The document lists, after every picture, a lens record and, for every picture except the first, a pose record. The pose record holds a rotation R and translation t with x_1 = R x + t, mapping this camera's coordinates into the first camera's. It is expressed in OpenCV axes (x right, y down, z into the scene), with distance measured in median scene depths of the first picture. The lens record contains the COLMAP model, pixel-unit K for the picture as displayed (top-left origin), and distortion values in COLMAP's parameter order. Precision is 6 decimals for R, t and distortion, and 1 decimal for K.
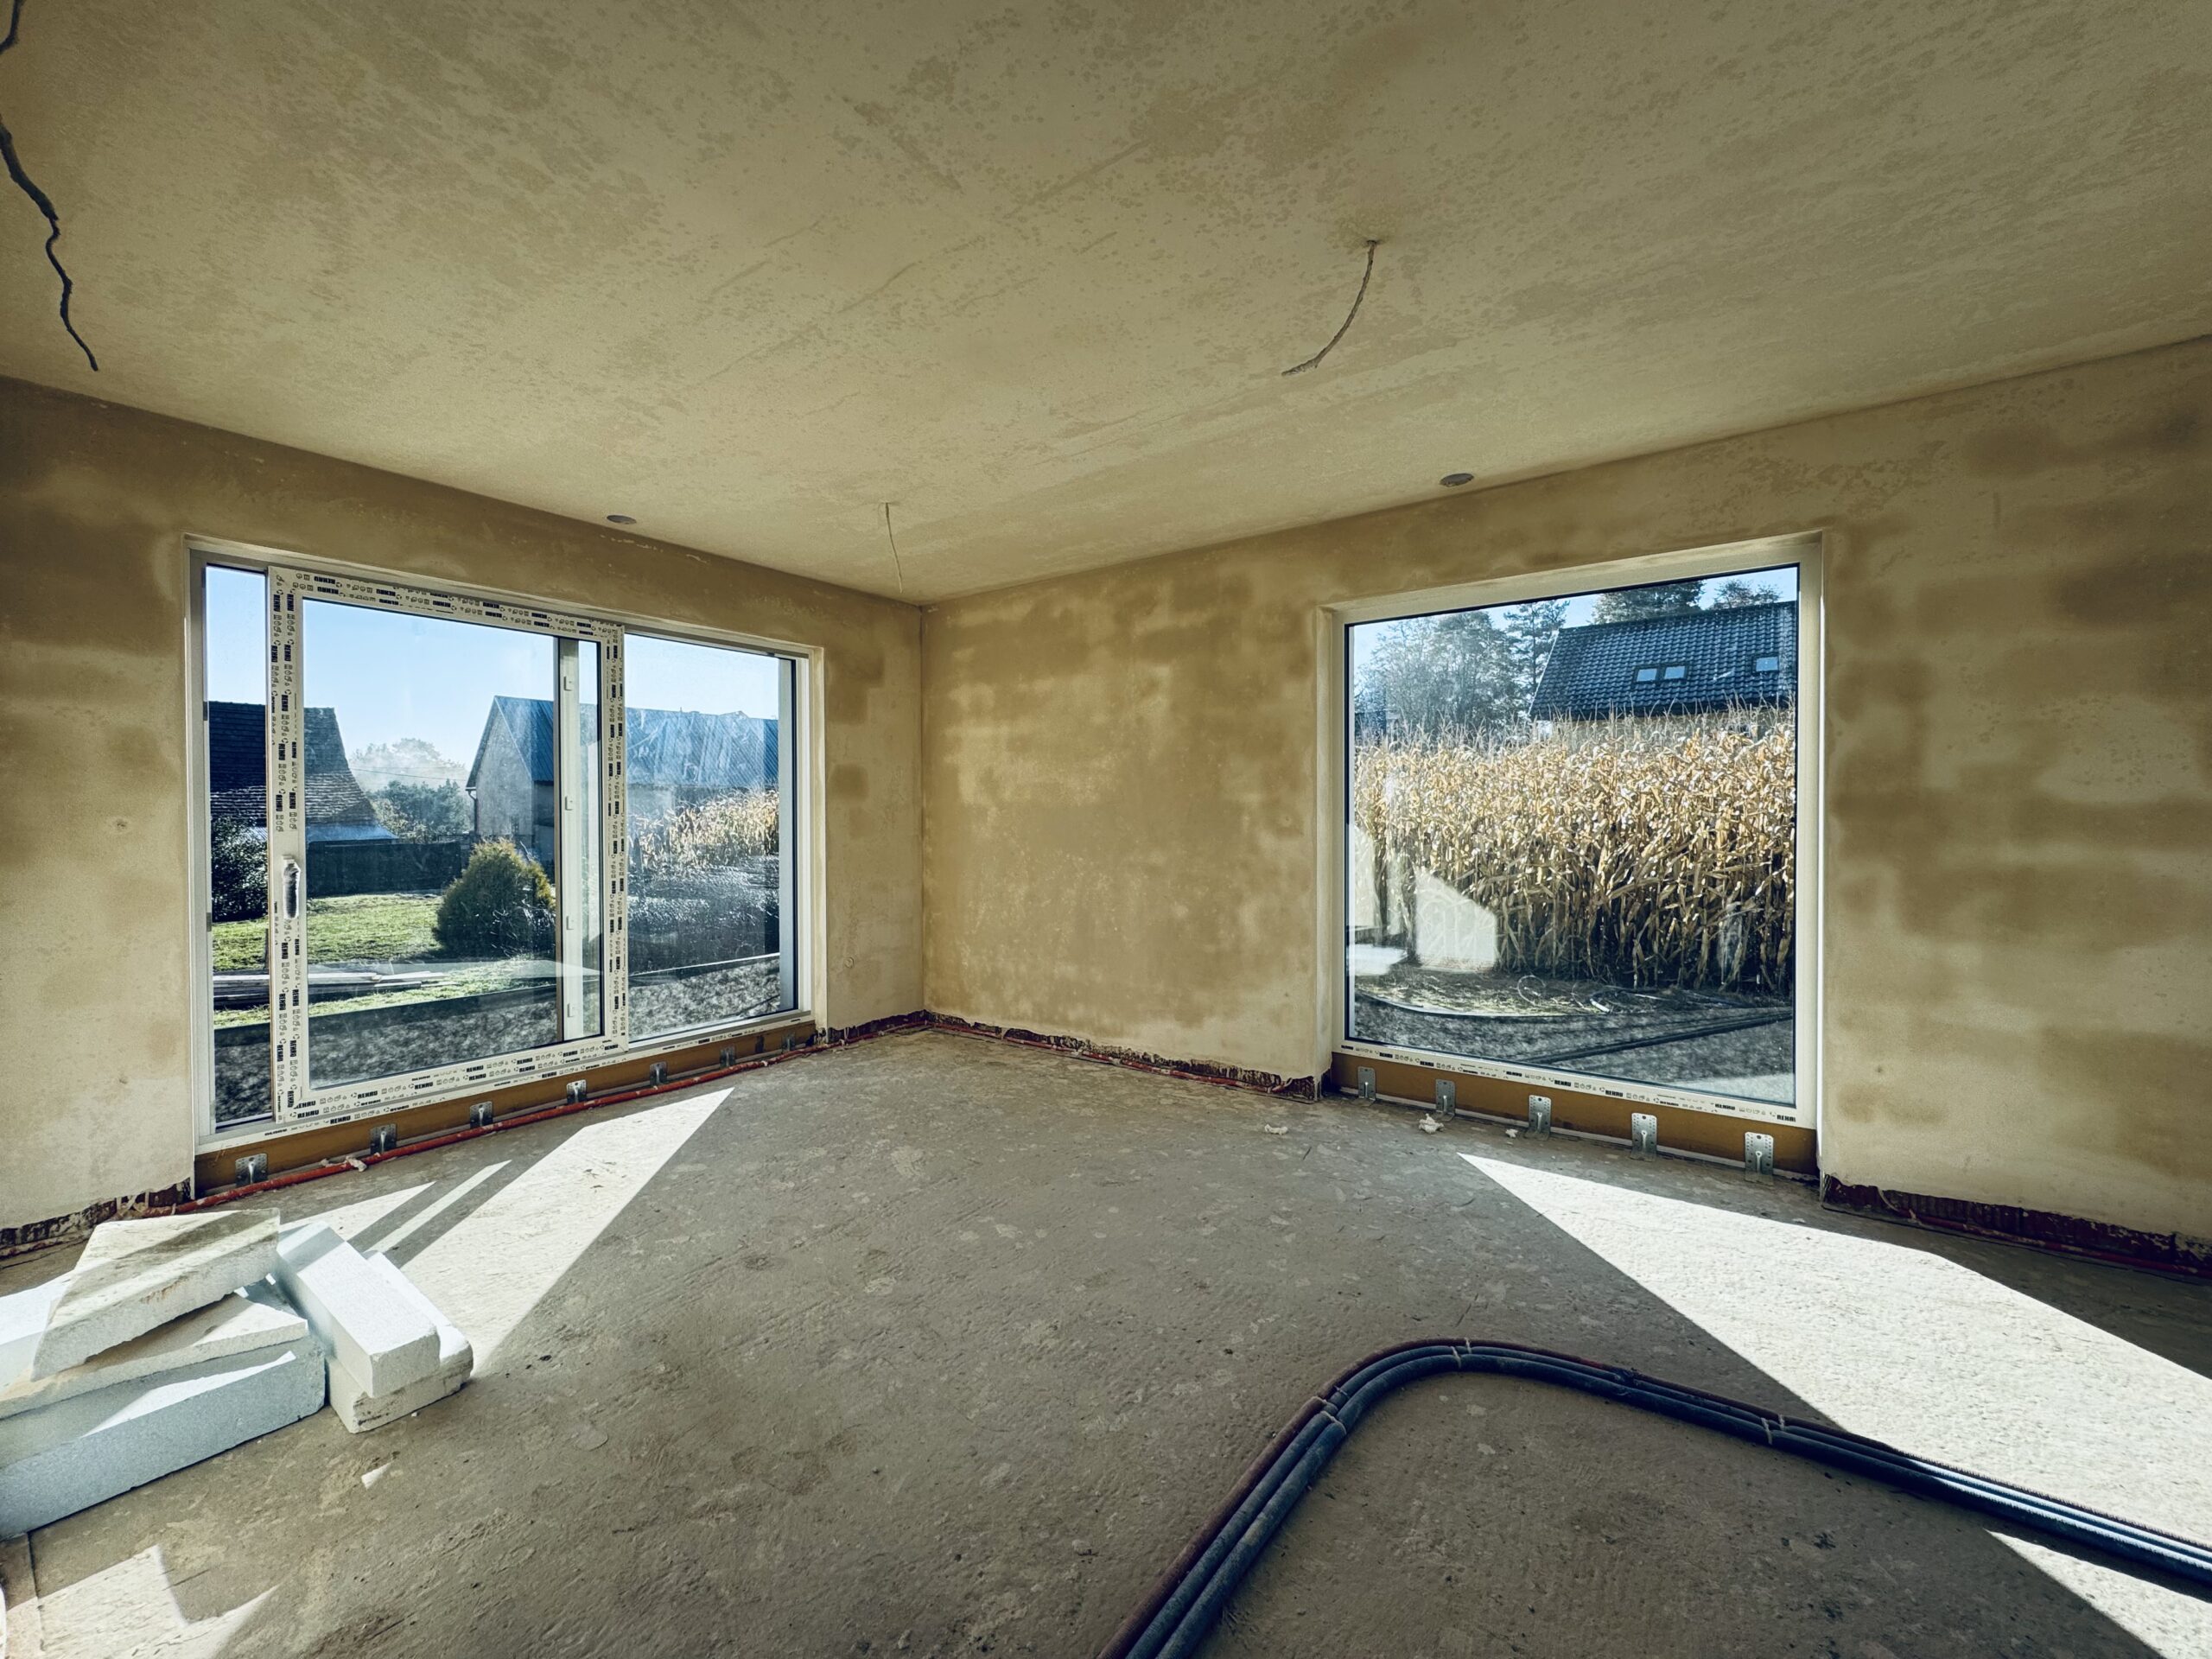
lens RADIAL K [[880.7, 0, 1111.5], [0, 880.7, 828.8], [0, 0, 1]] dist [-0.003004, -0.000312]
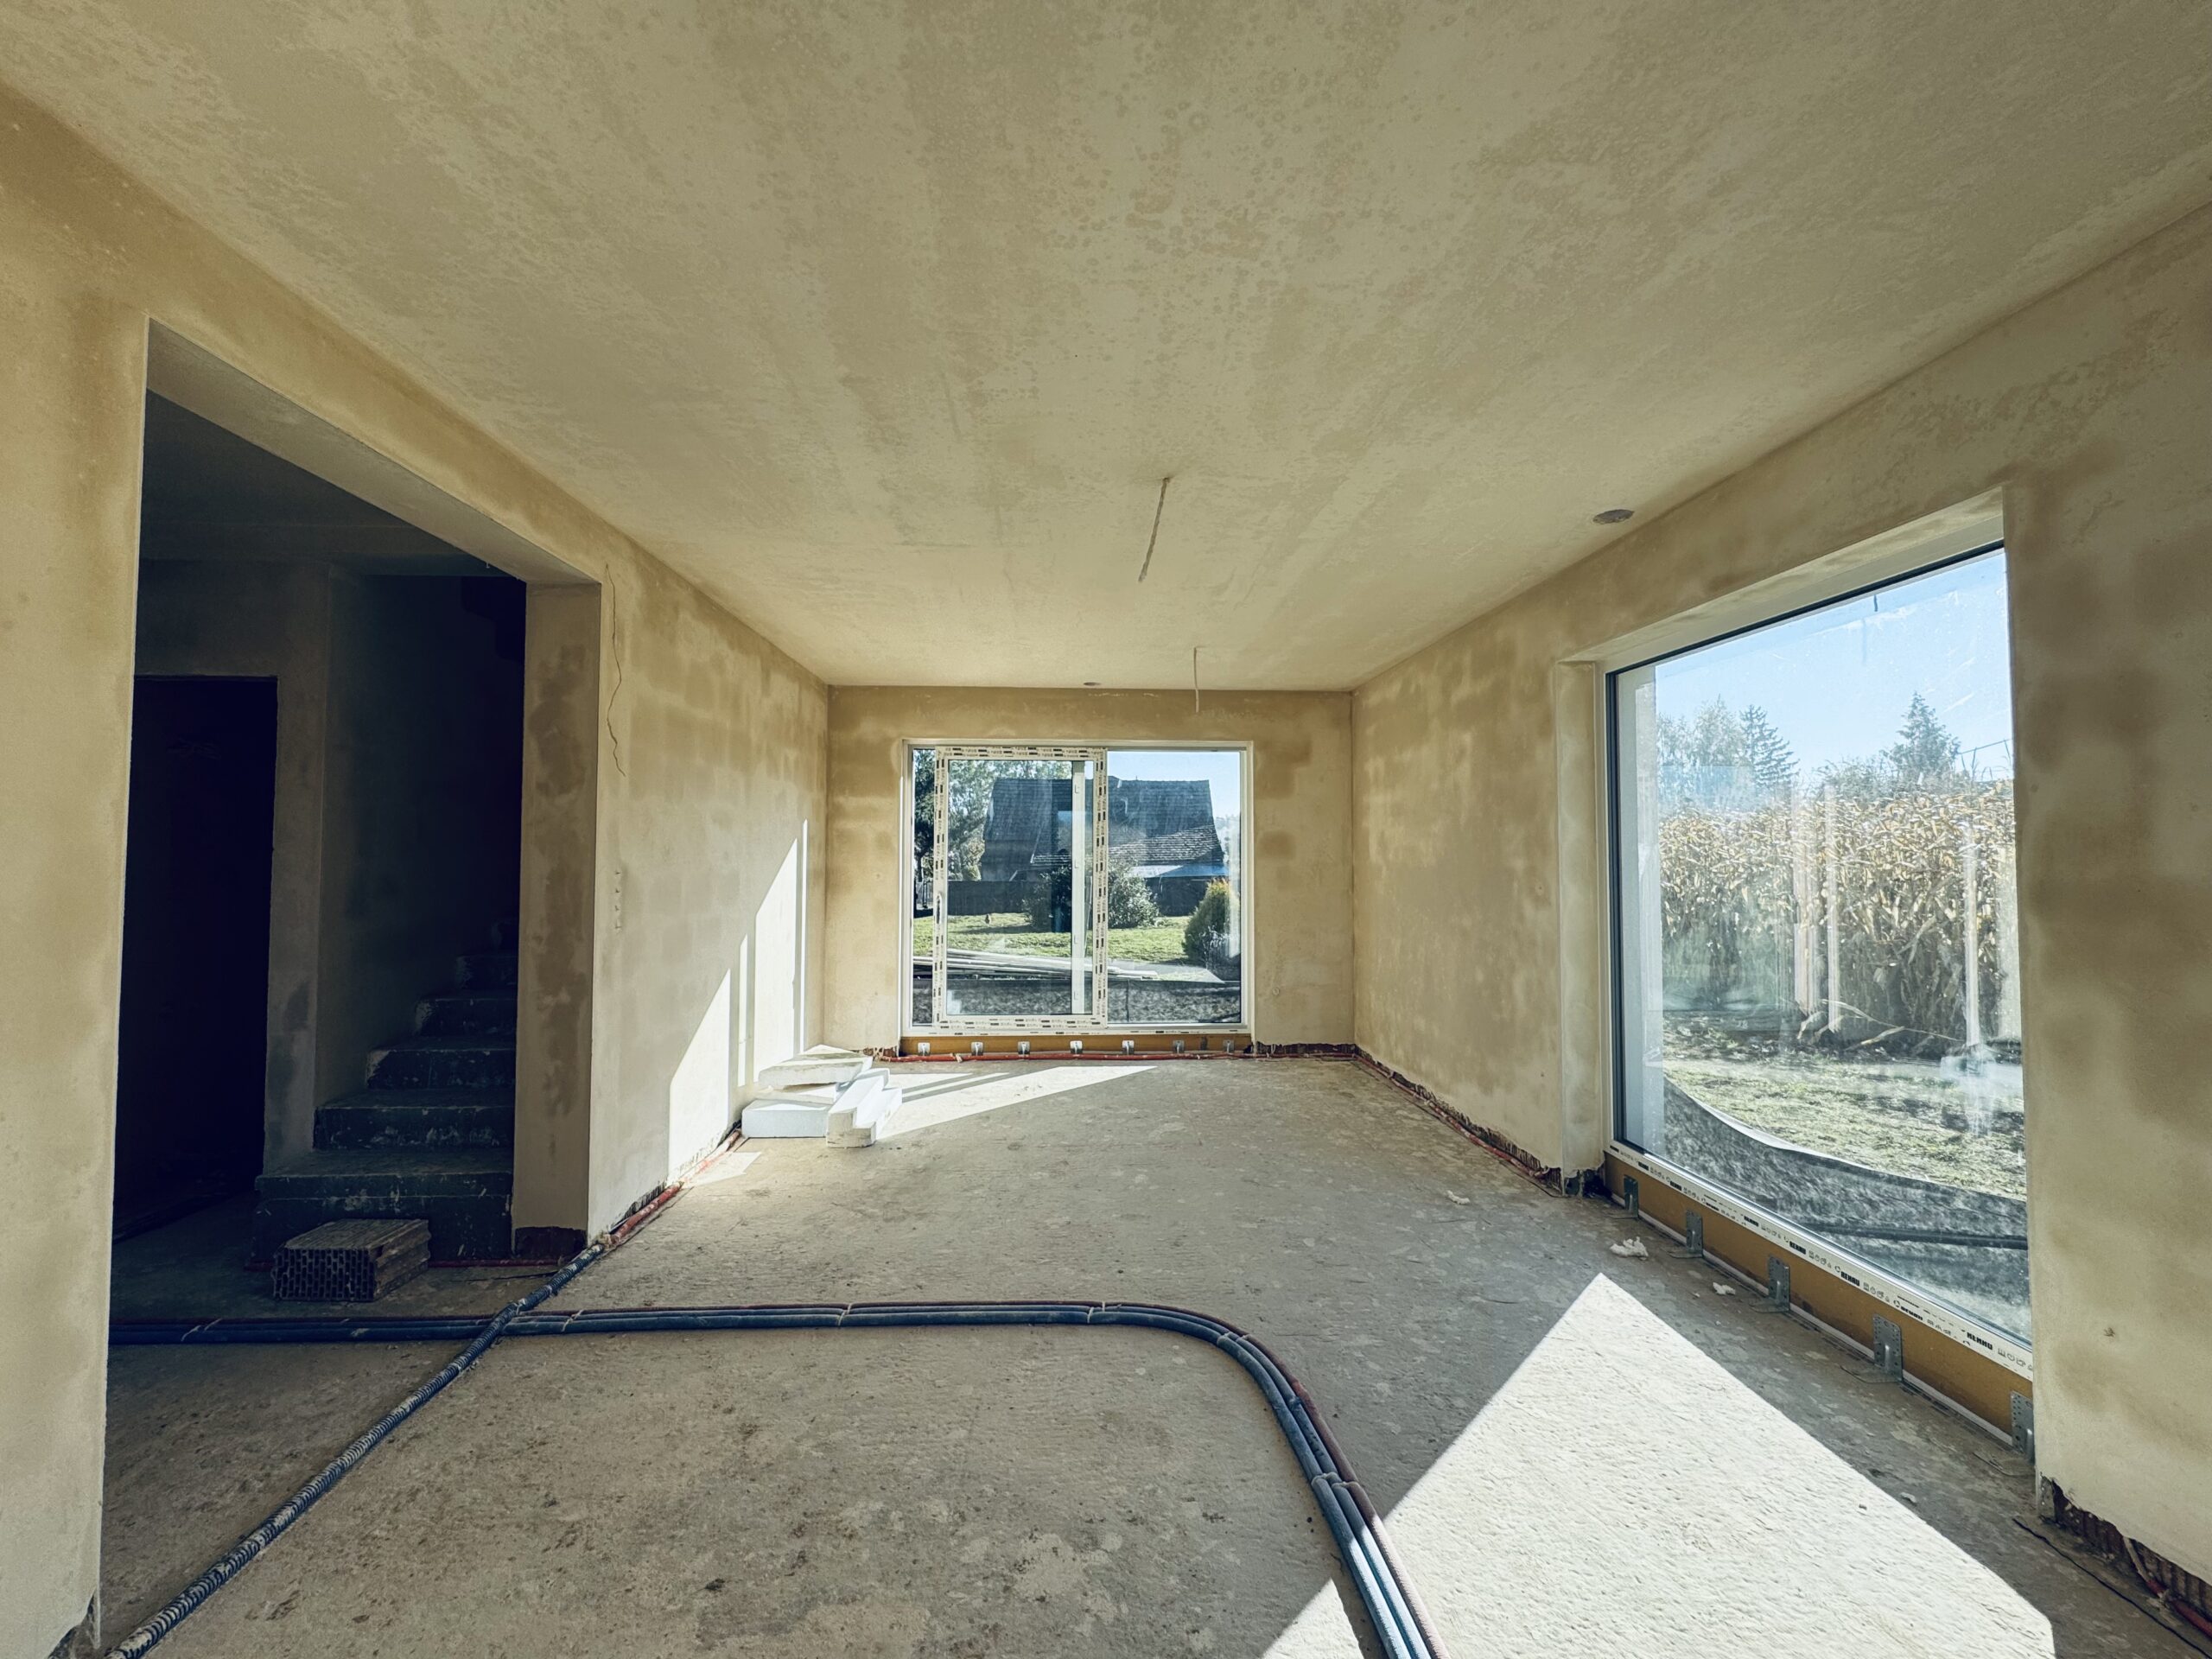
lens RADIAL K [[880.7, 0, 1101.5], [0, 880.7, 829.1], [0, 0, 1]] dist [-0.003004, -0.000312]
pose [[0.626409, -0.021140, -0.779208, 0.661277], [-0.013980, 0.999167, -0.038346, -0.031823], [0.779369, 0.034914, 0.625592, 0.037590]]
